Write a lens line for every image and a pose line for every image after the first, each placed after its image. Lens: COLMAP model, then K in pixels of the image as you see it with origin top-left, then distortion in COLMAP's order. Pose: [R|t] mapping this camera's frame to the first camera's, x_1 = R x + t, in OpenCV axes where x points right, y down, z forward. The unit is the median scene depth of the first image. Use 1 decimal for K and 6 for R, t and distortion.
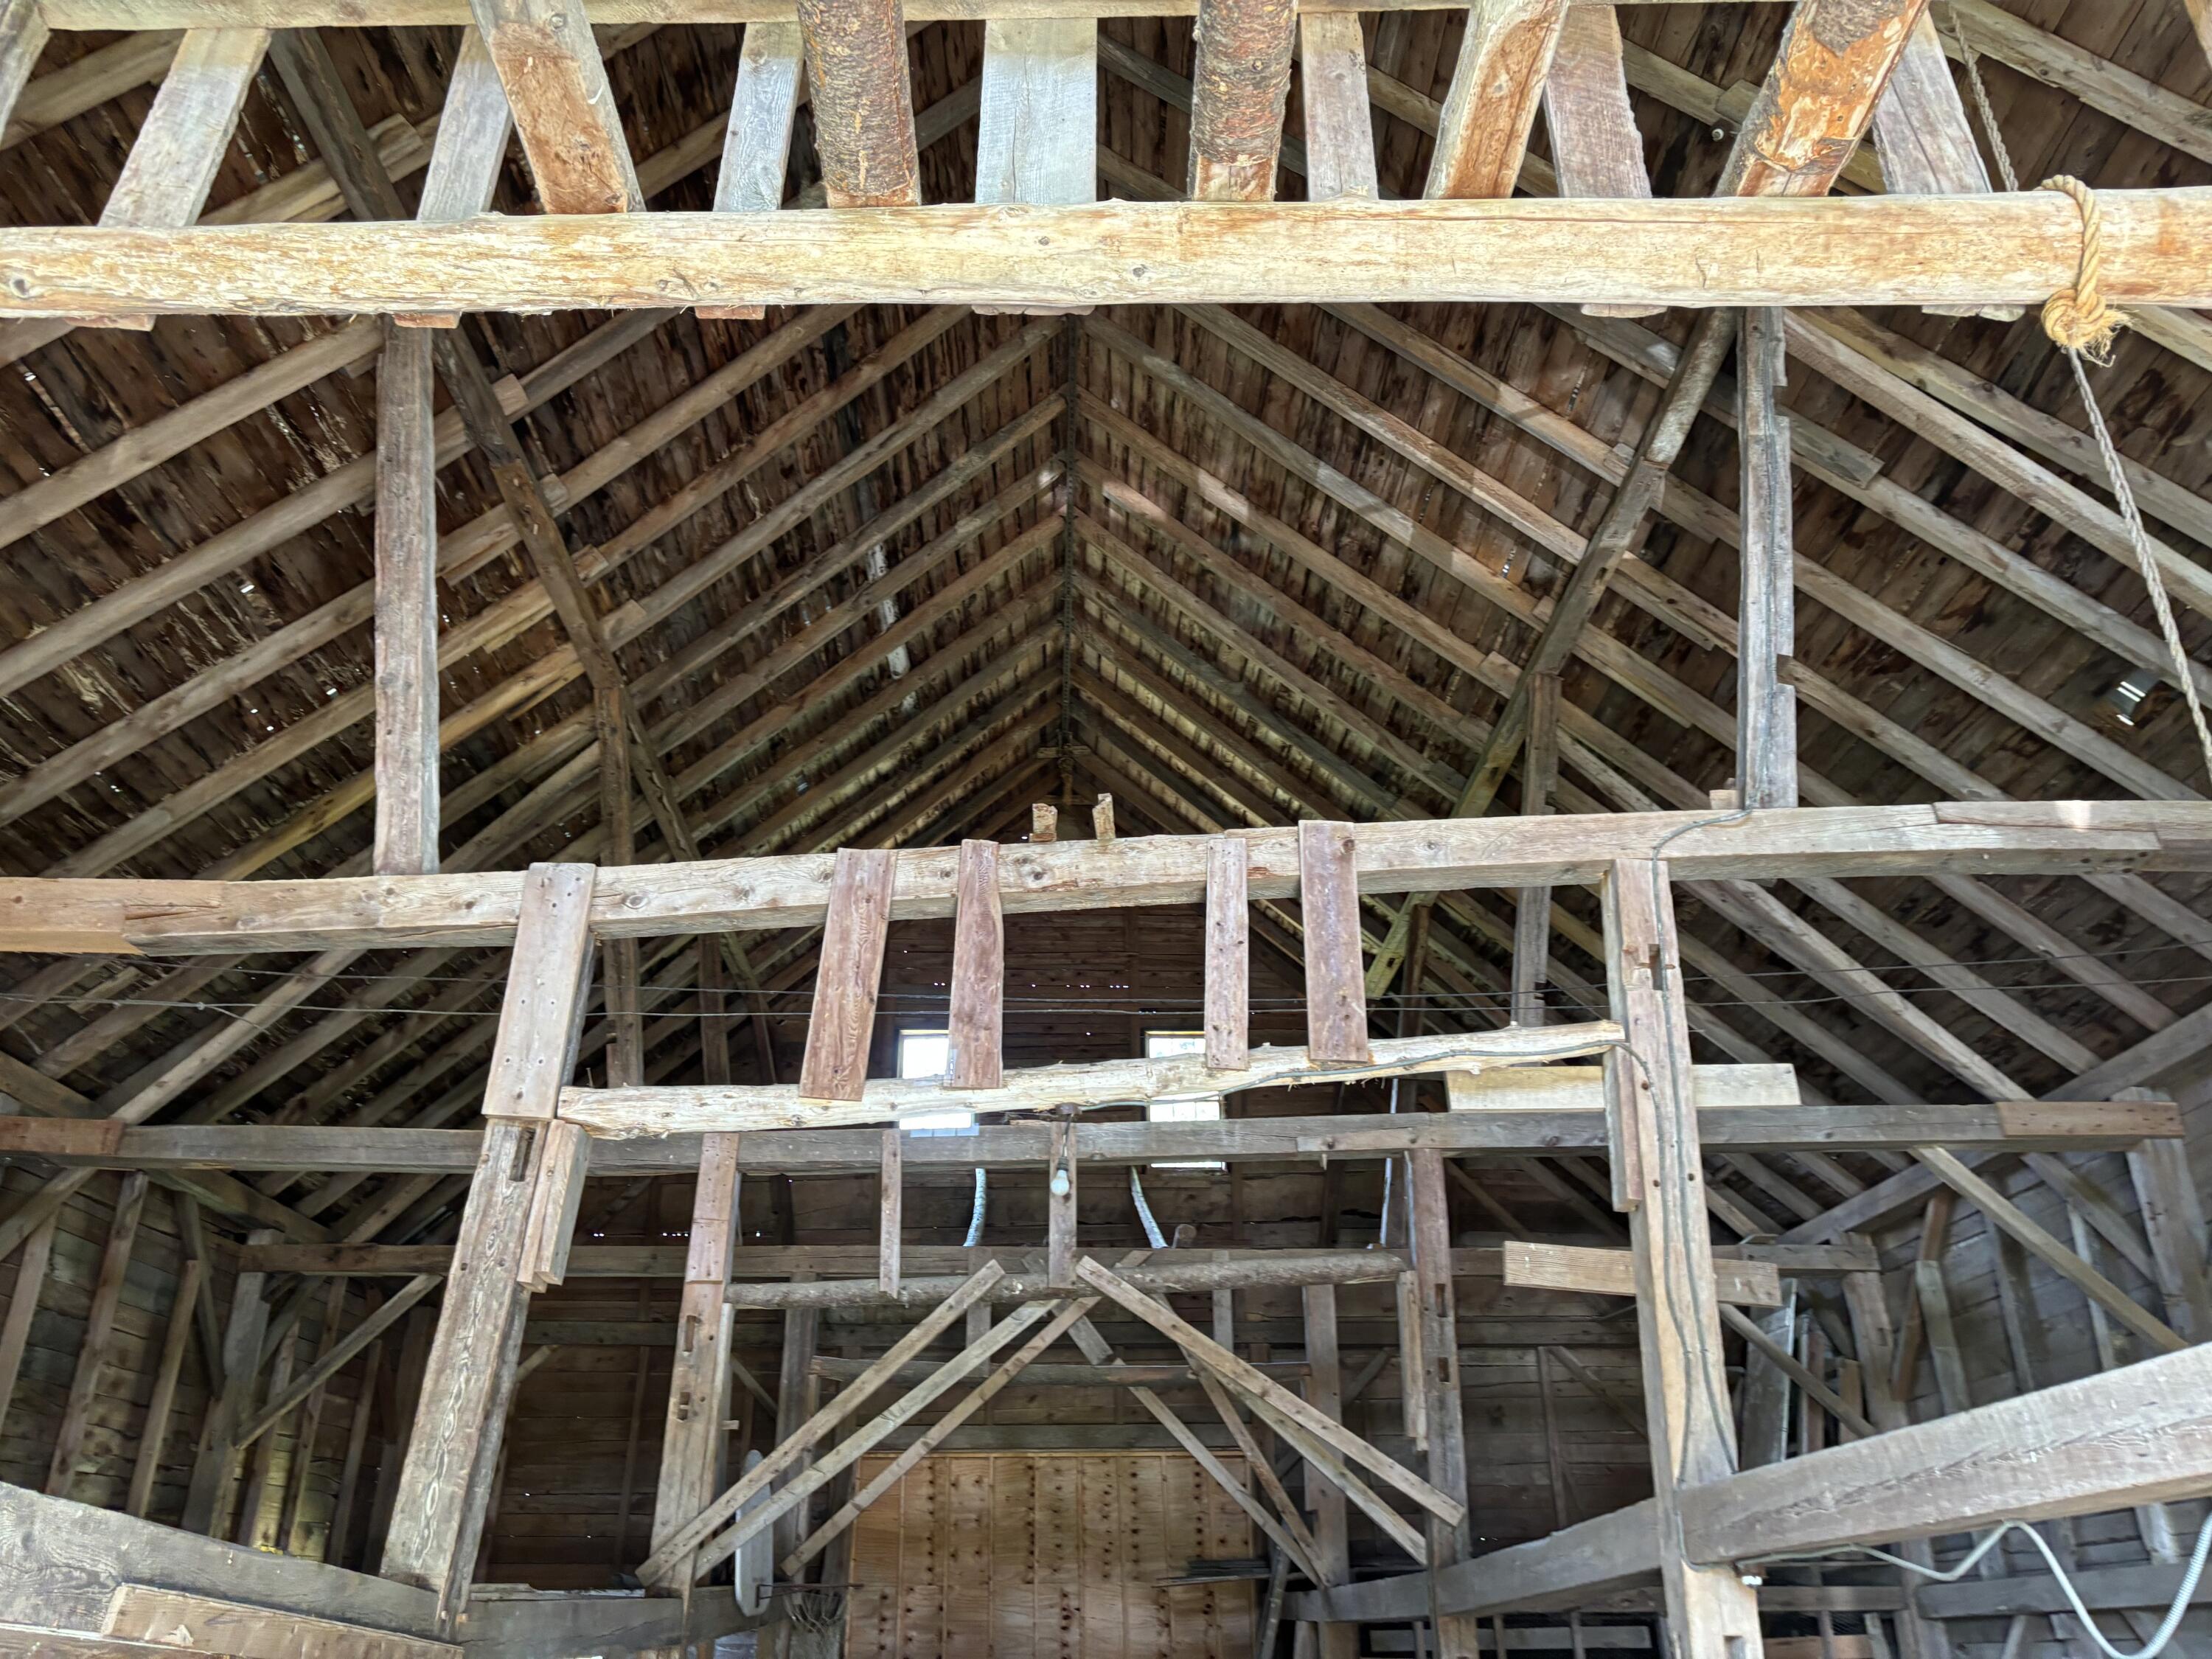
lens RADIAL K [[1690.8, 0, 1106.0], [0, 1690.8, 829.5], [0, 0, 1]] dist [0.057404, -0.047963]
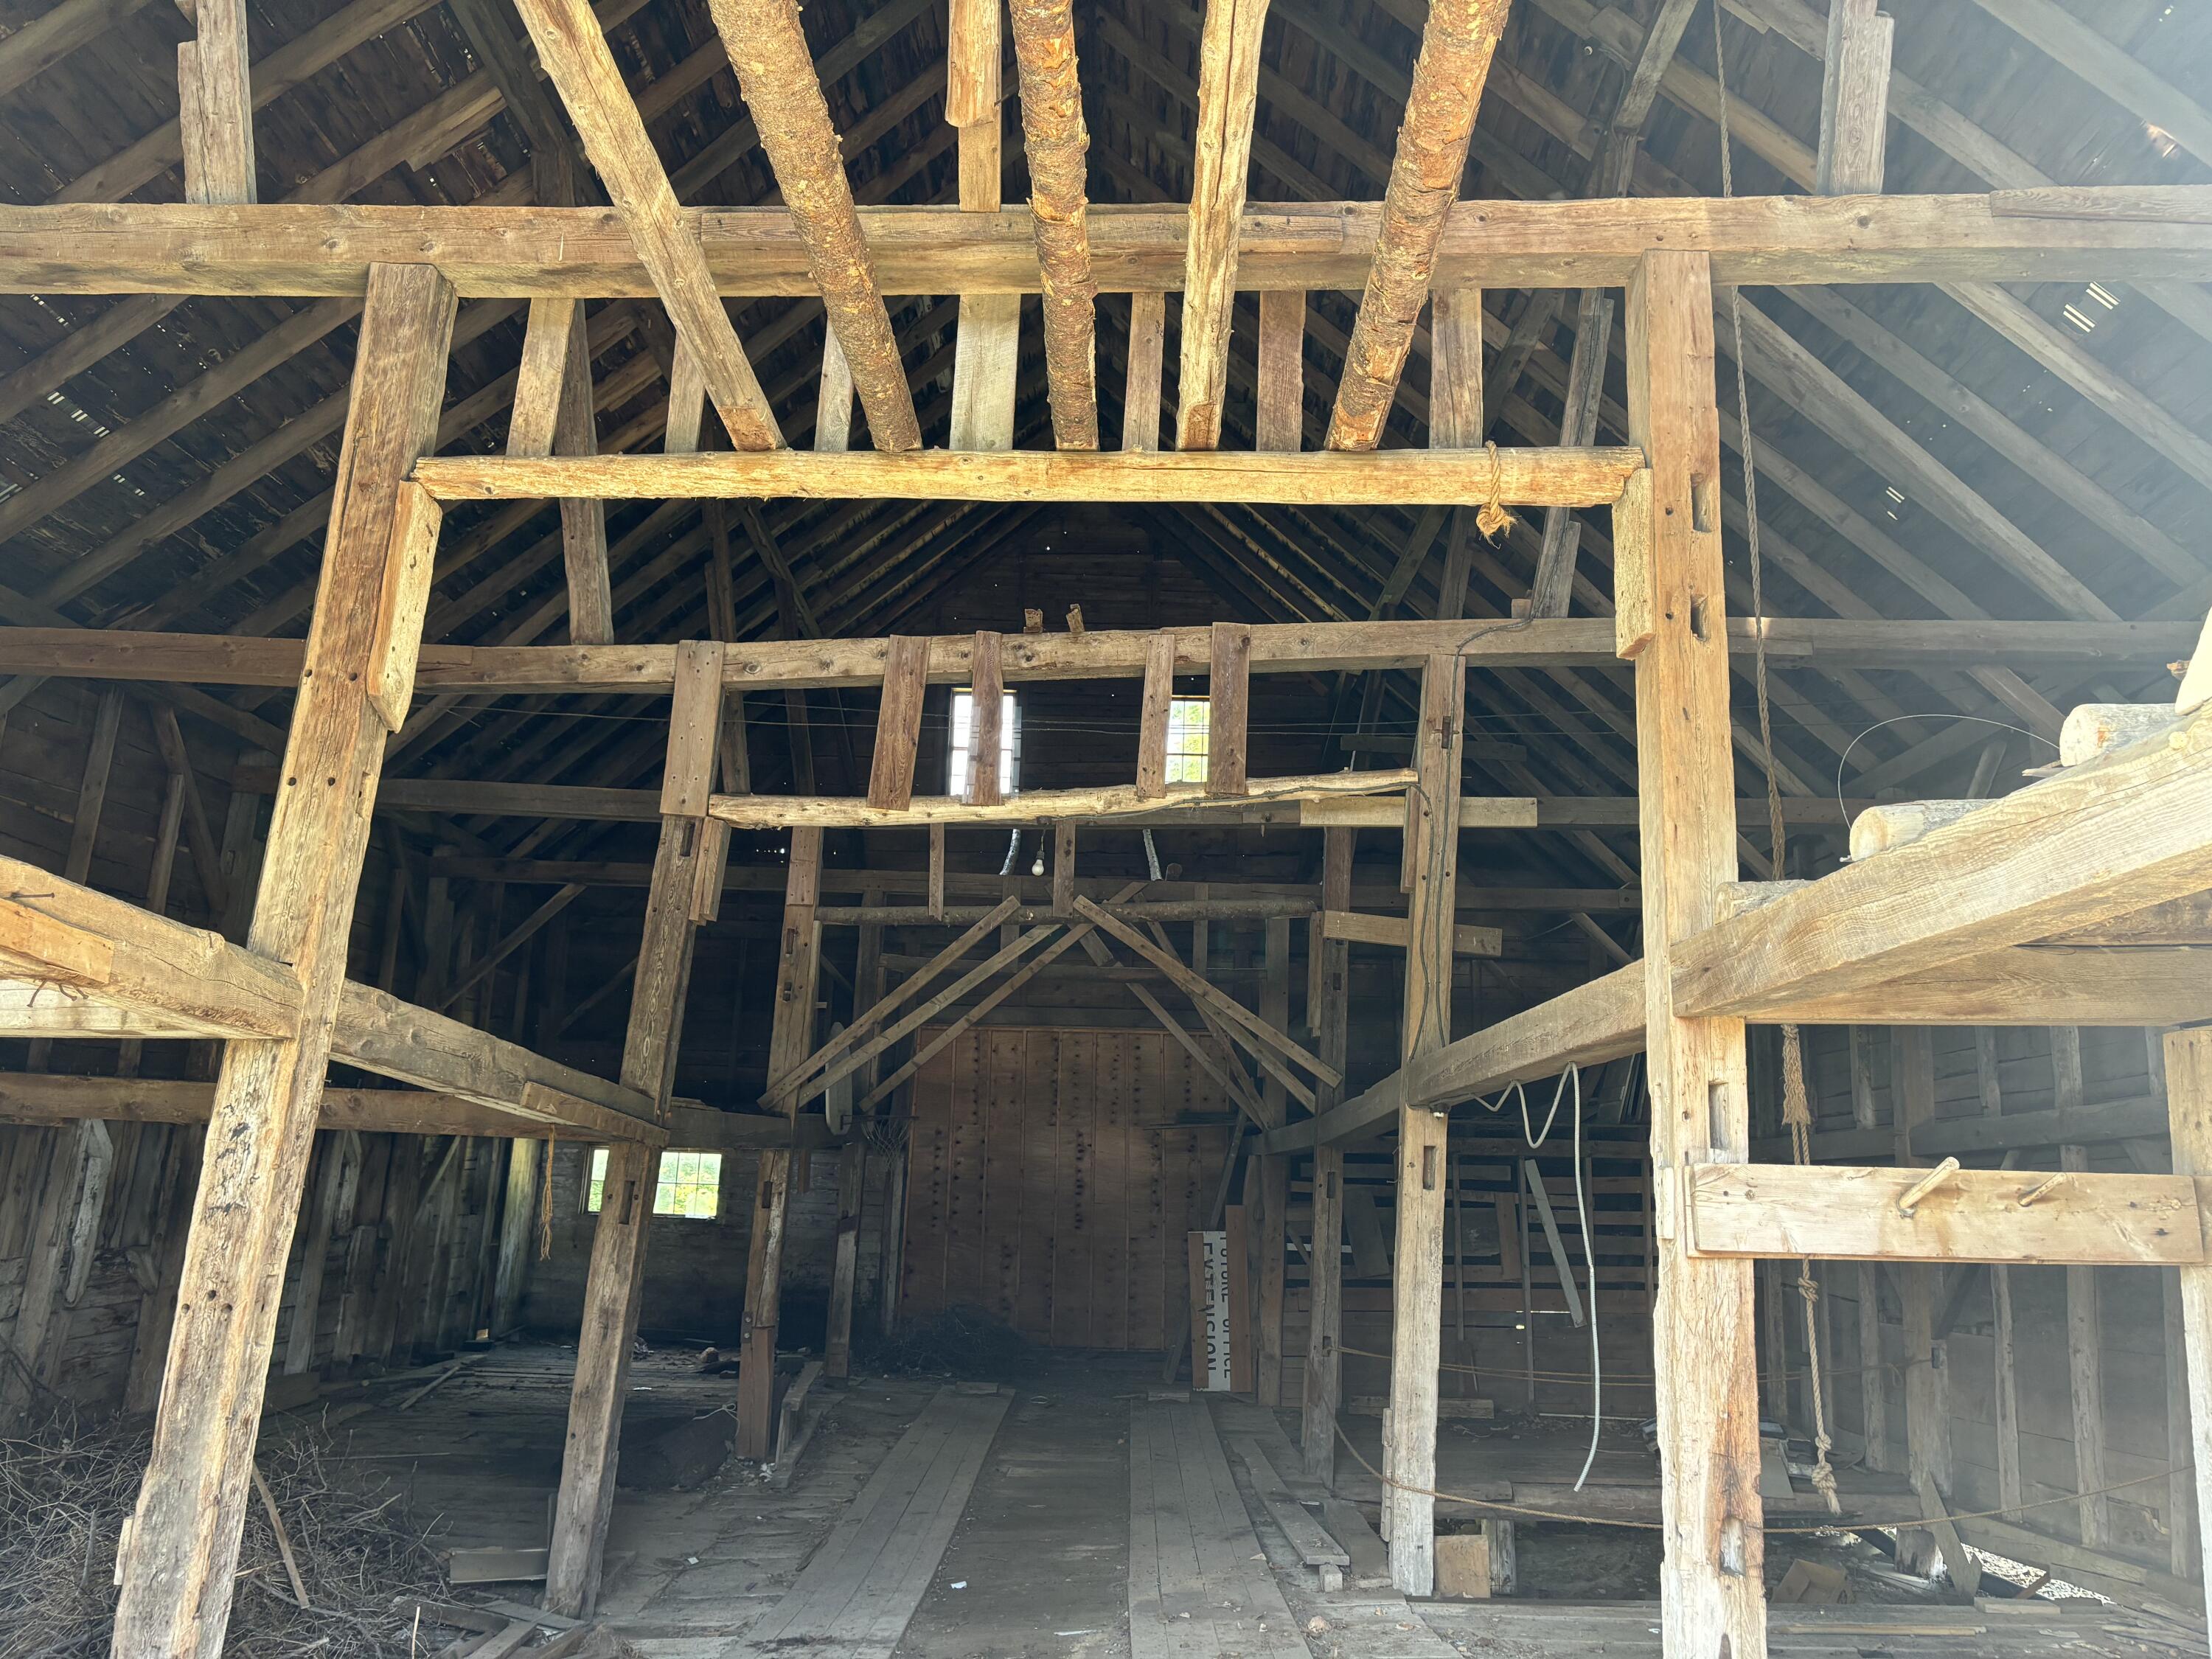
lens RADIAL K [[1644.5, 0, 1138.3], [0, 1644.5, 821.5], [0, 0, 1]] dist [0.116729, -0.162433]
pose [[0.999544, 0.027711, -0.011971, 0.058836], [-0.024334, 0.974355, 0.223696, -0.121860], [0.017863, -0.223302, 0.974586, -0.321440]]
